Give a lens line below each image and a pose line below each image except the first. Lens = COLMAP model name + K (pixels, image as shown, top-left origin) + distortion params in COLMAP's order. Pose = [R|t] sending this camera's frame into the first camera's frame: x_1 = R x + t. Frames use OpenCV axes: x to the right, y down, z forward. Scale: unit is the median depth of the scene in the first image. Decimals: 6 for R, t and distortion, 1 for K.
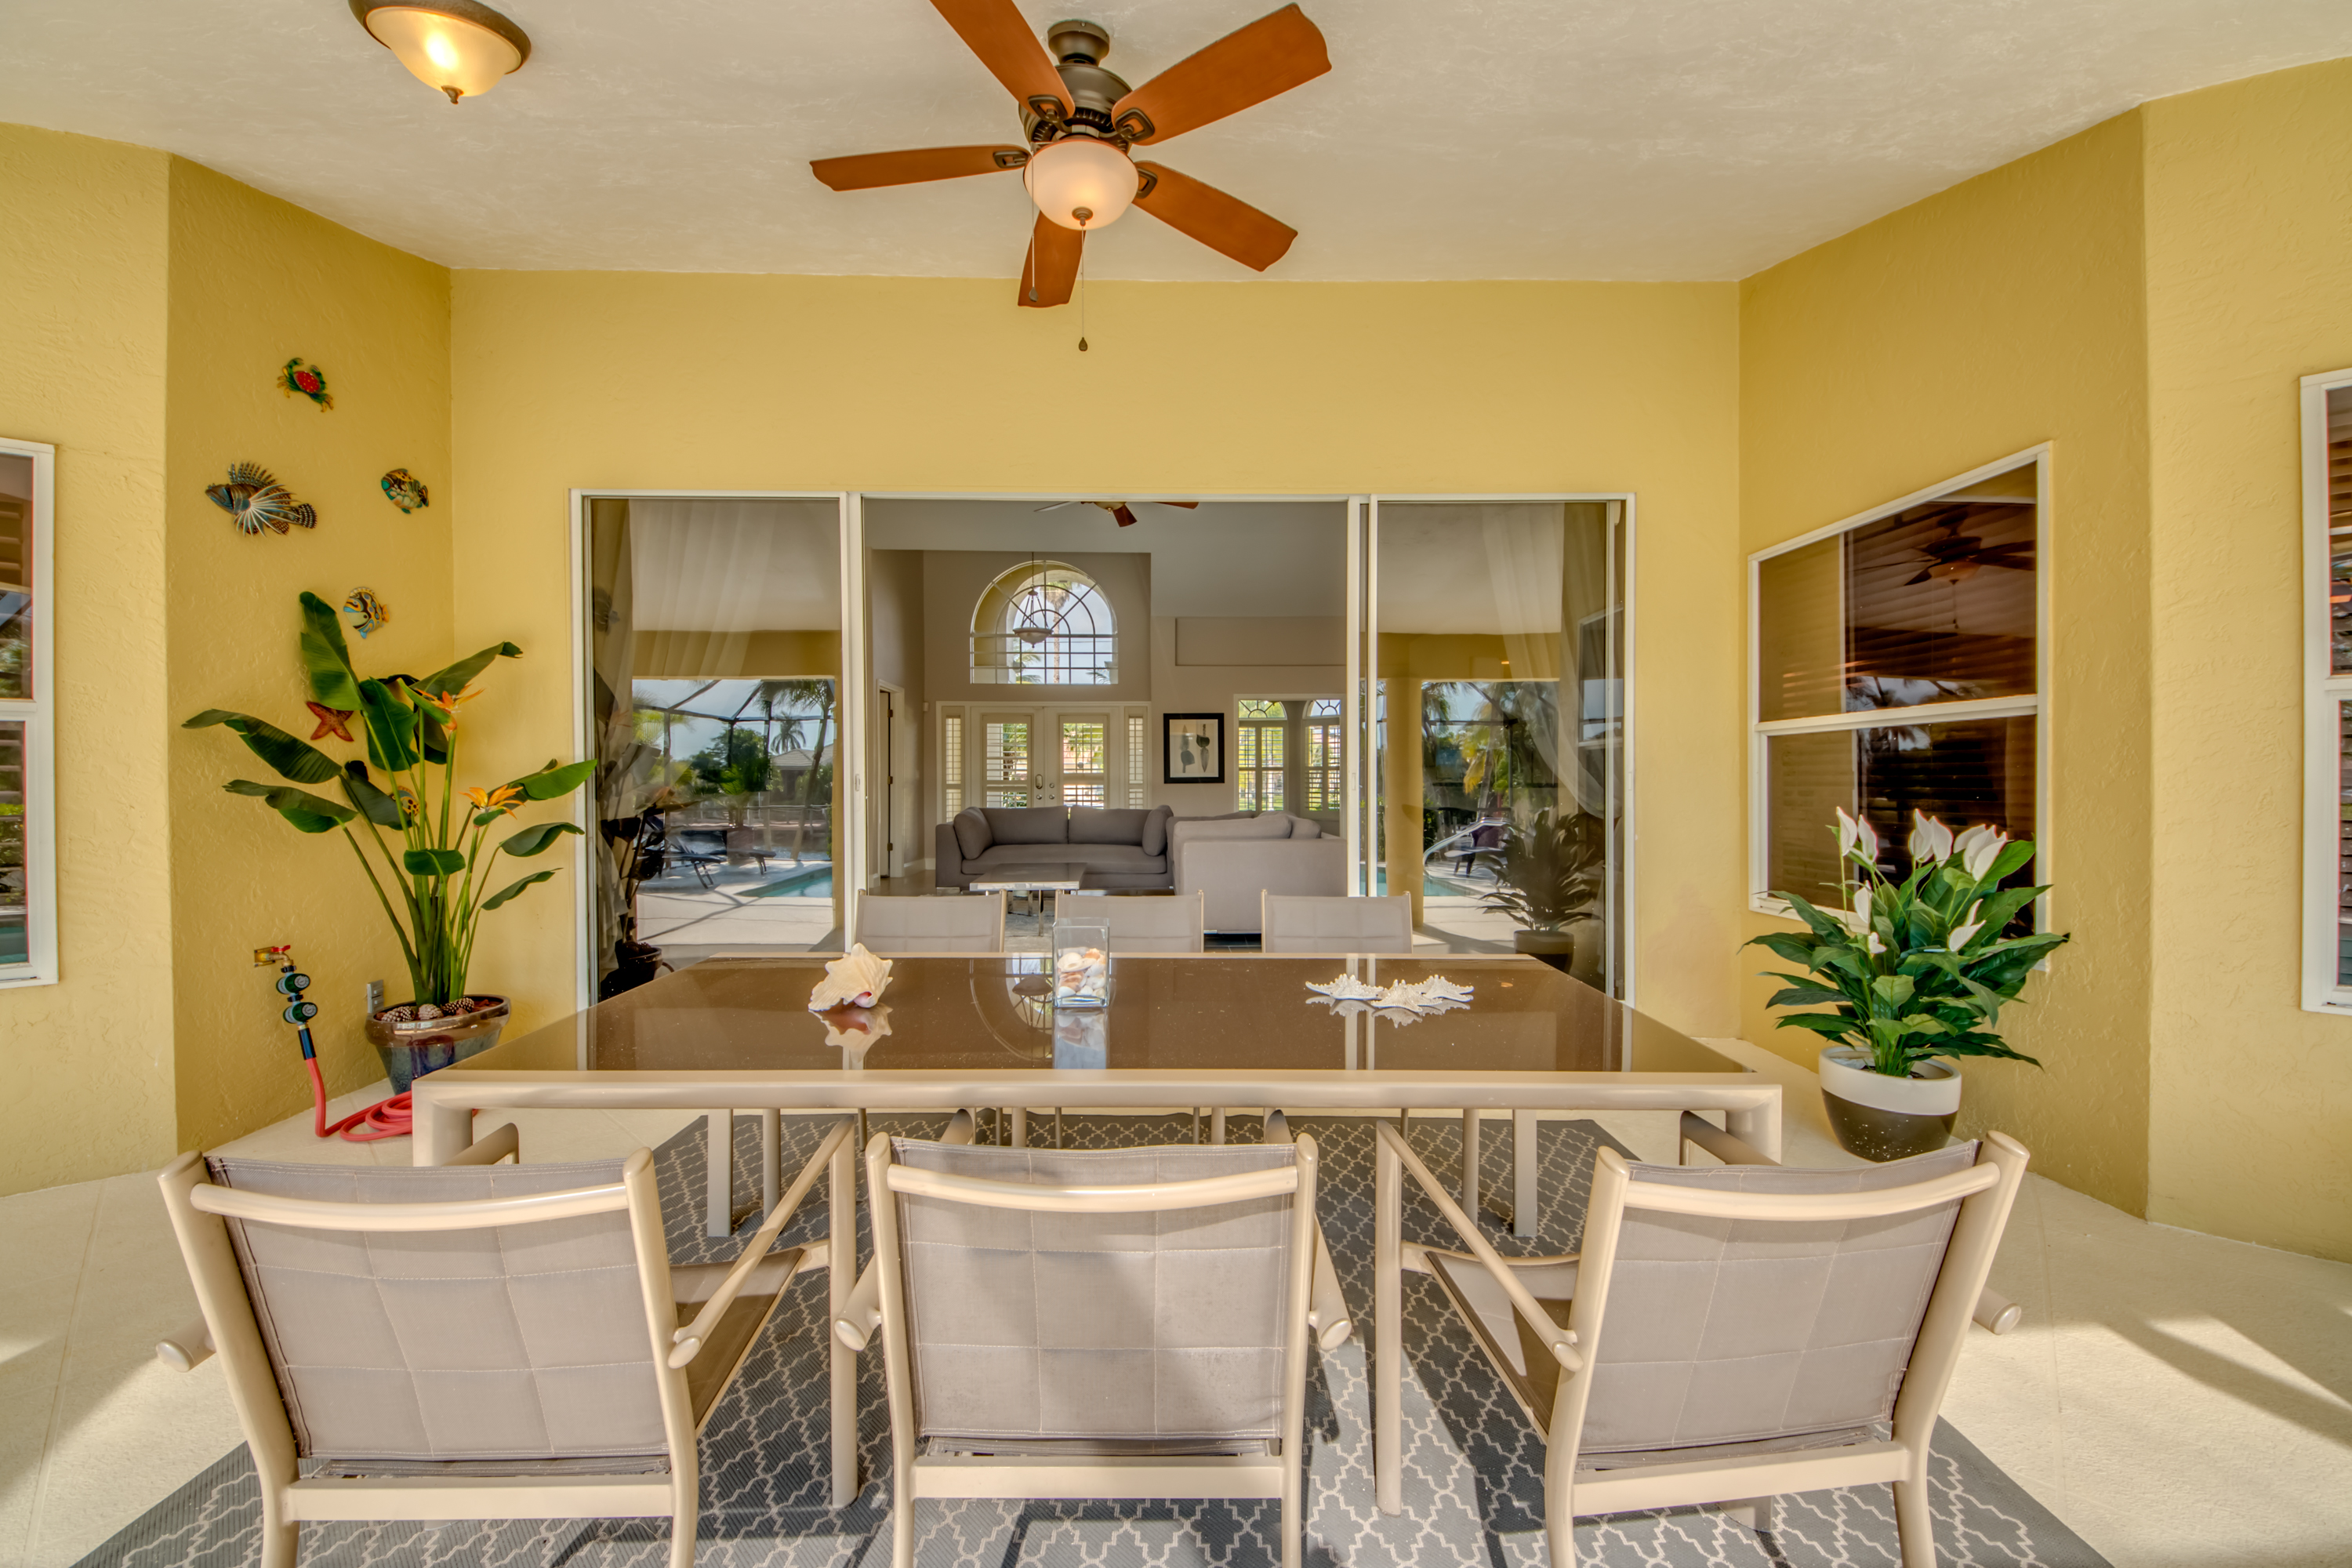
lens RADIAL K [[882.2, 0, 1178.1], [0, 882.2, 795.3], [0, 0, 1]] dist [0.020675, -0.013277]
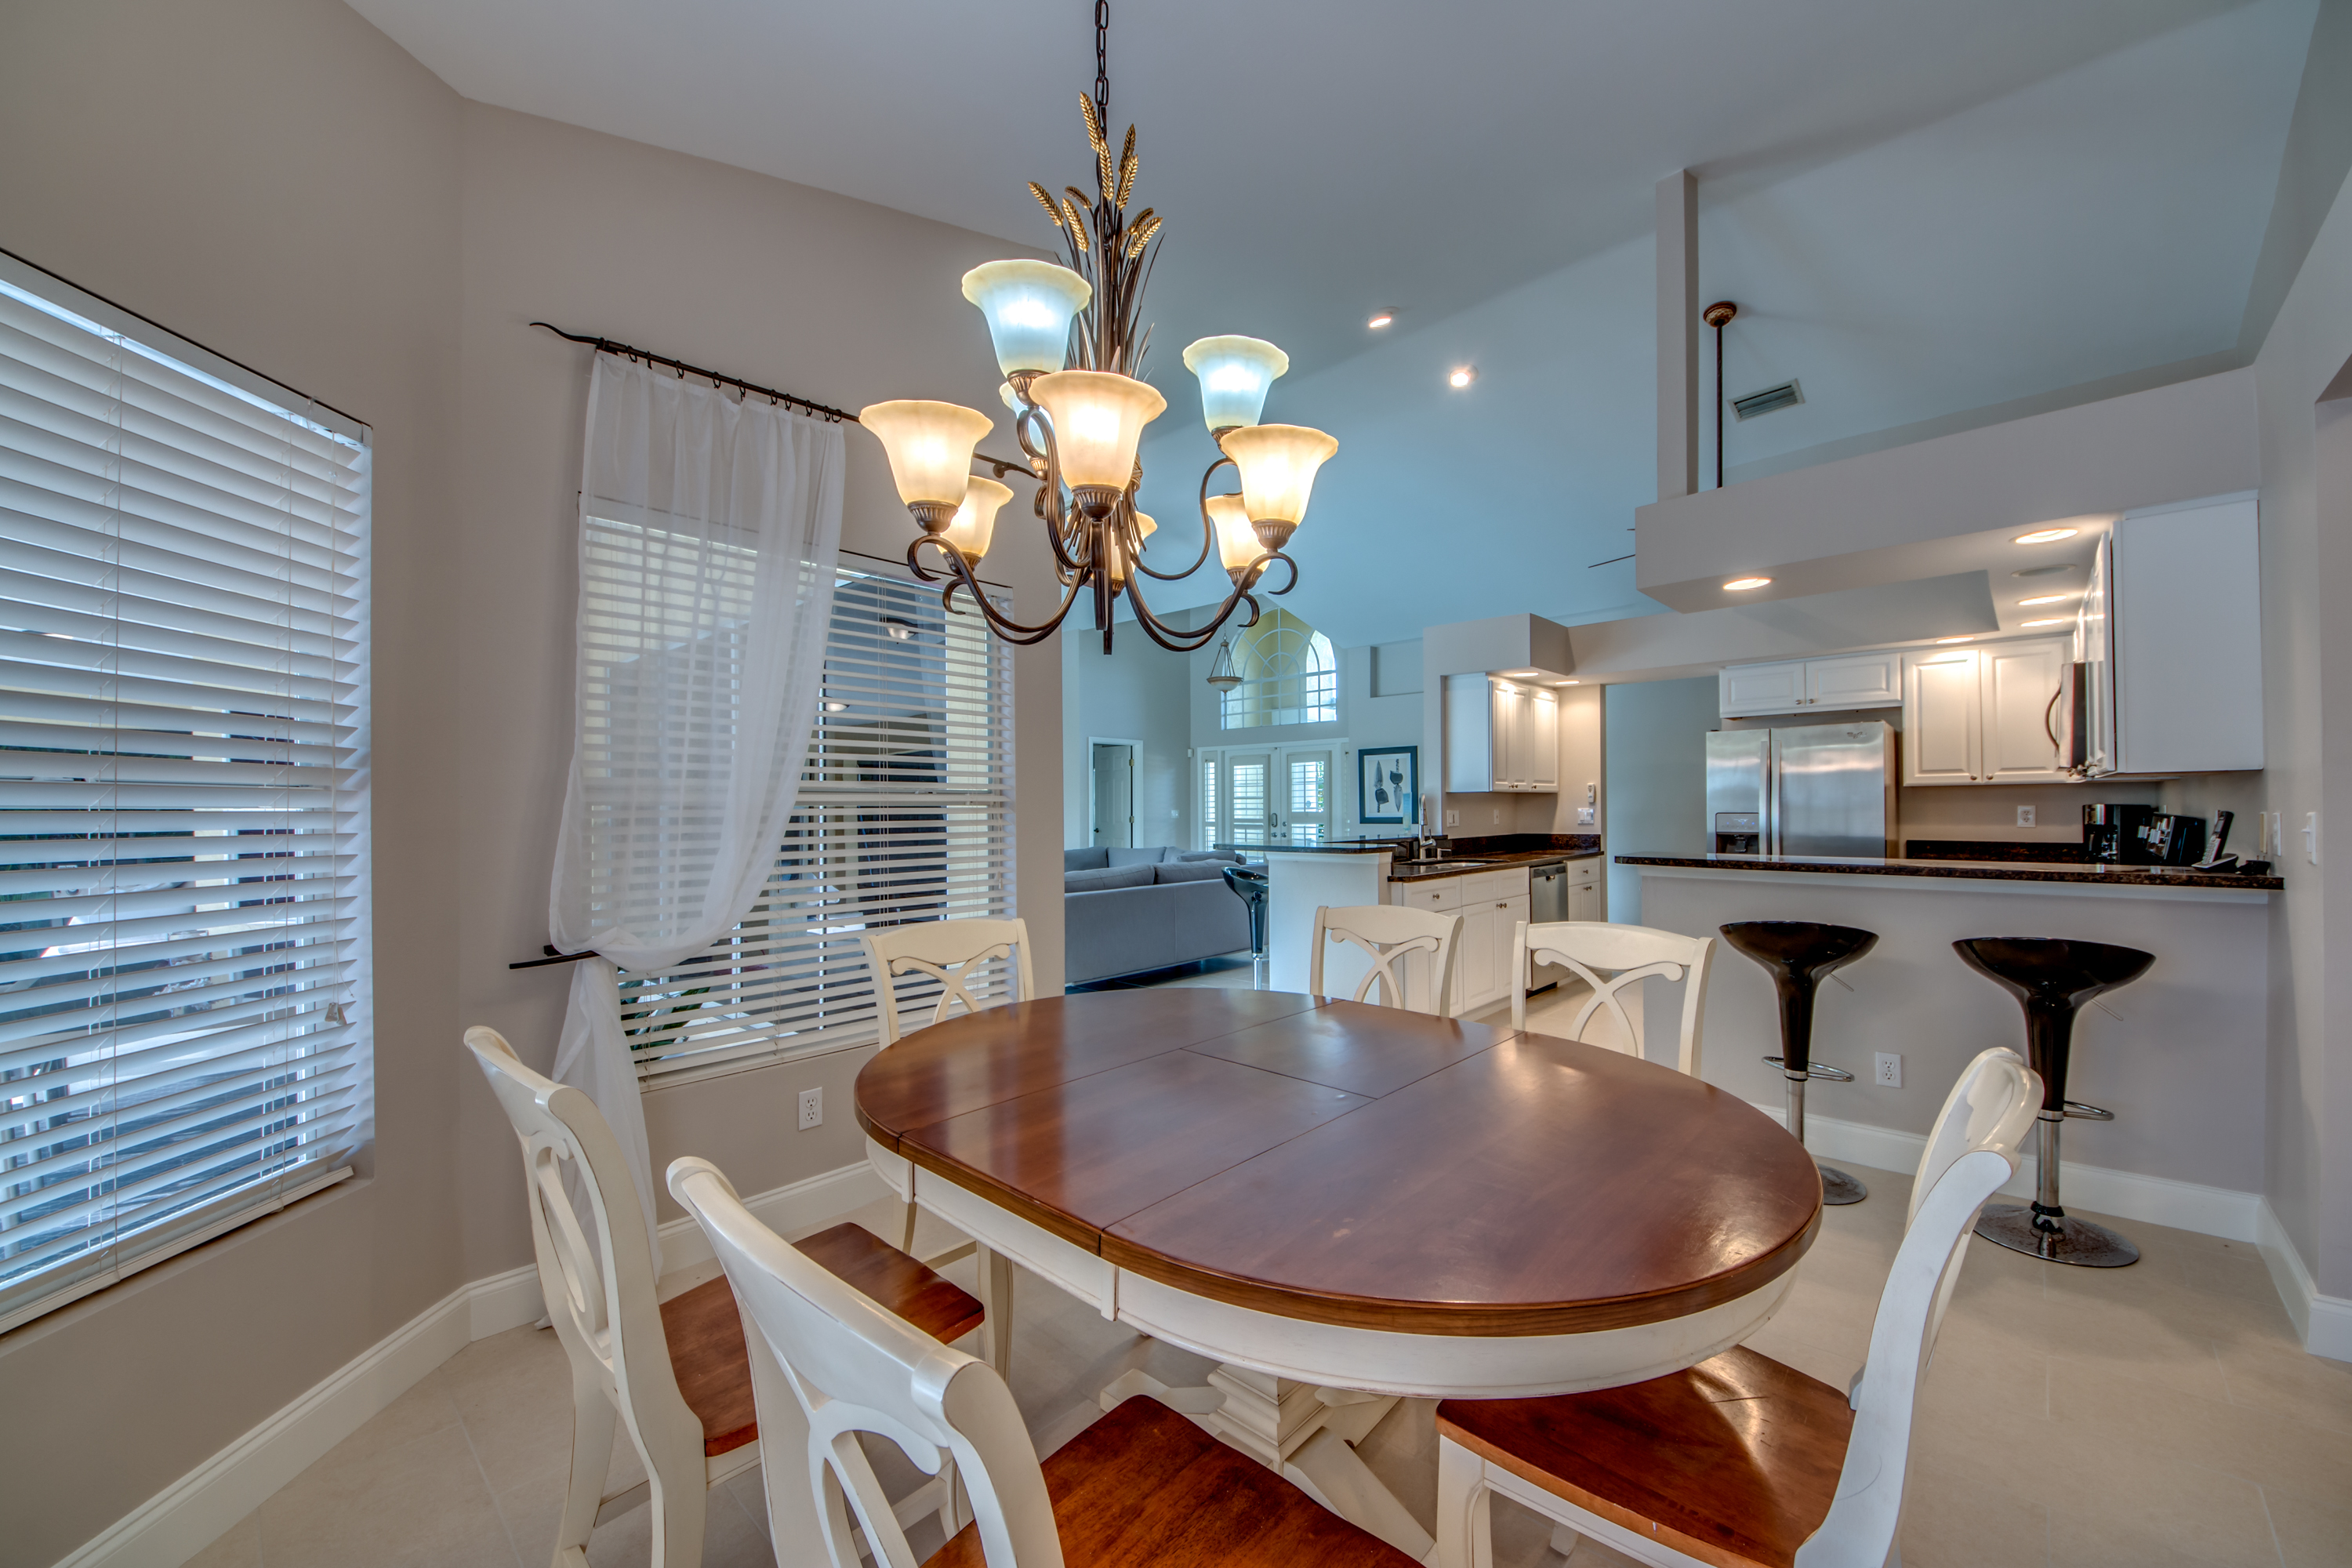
lens RADIAL K [[882.2, 0, 1203.8], [0, 882.2, 813.4], [0, 0, 1]] dist [0.020675, -0.013277]
pose [[0.722757, 0.002003, -0.691099, 0.625704], [-0.007851, 0.999955, -0.005312, -0.022010], [0.691058, 0.009265, 0.722740, 0.250517]]
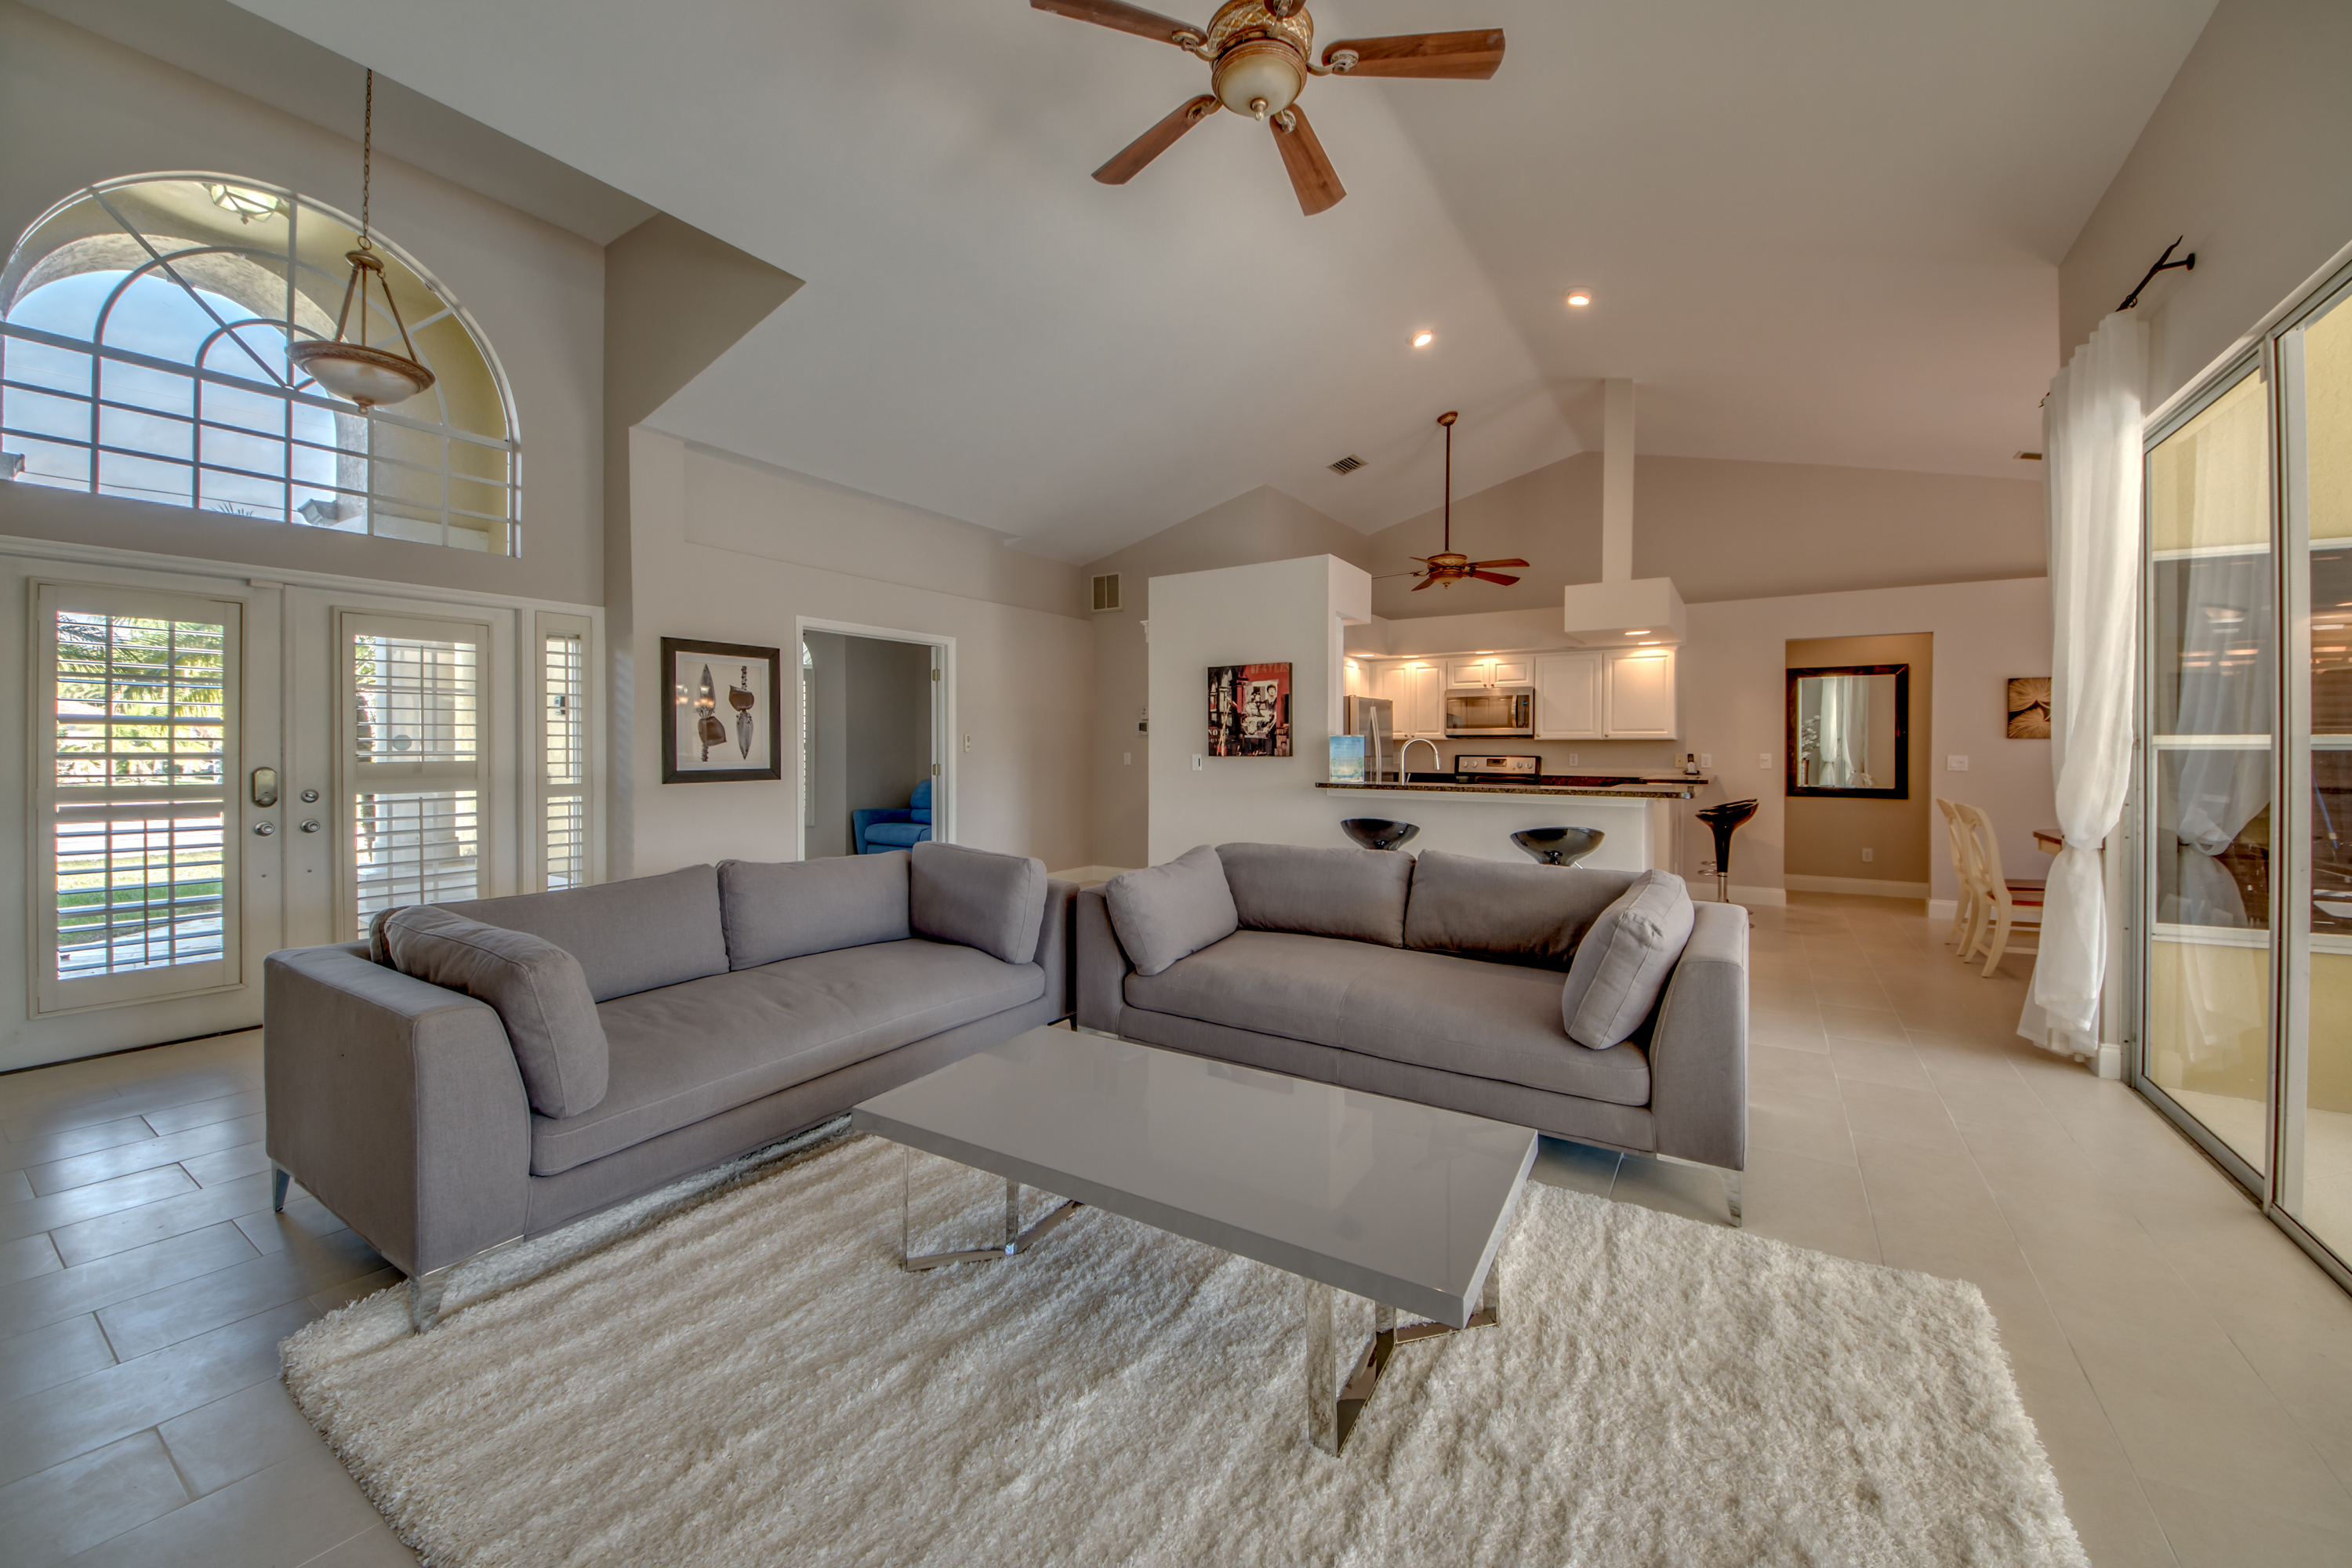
lens RADIAL K [[882.2, 0, 1171.2], [0, 882.2, 746.2], [0, 0, 1]] dist [0.020675, -0.013277]
pose [[0.569696, 0.003572, 0.821848, -0.309490], [0.011670, 0.999855, -0.012435, -0.029717], [-0.821773, 0.016675, 0.569572, 0.608622]]
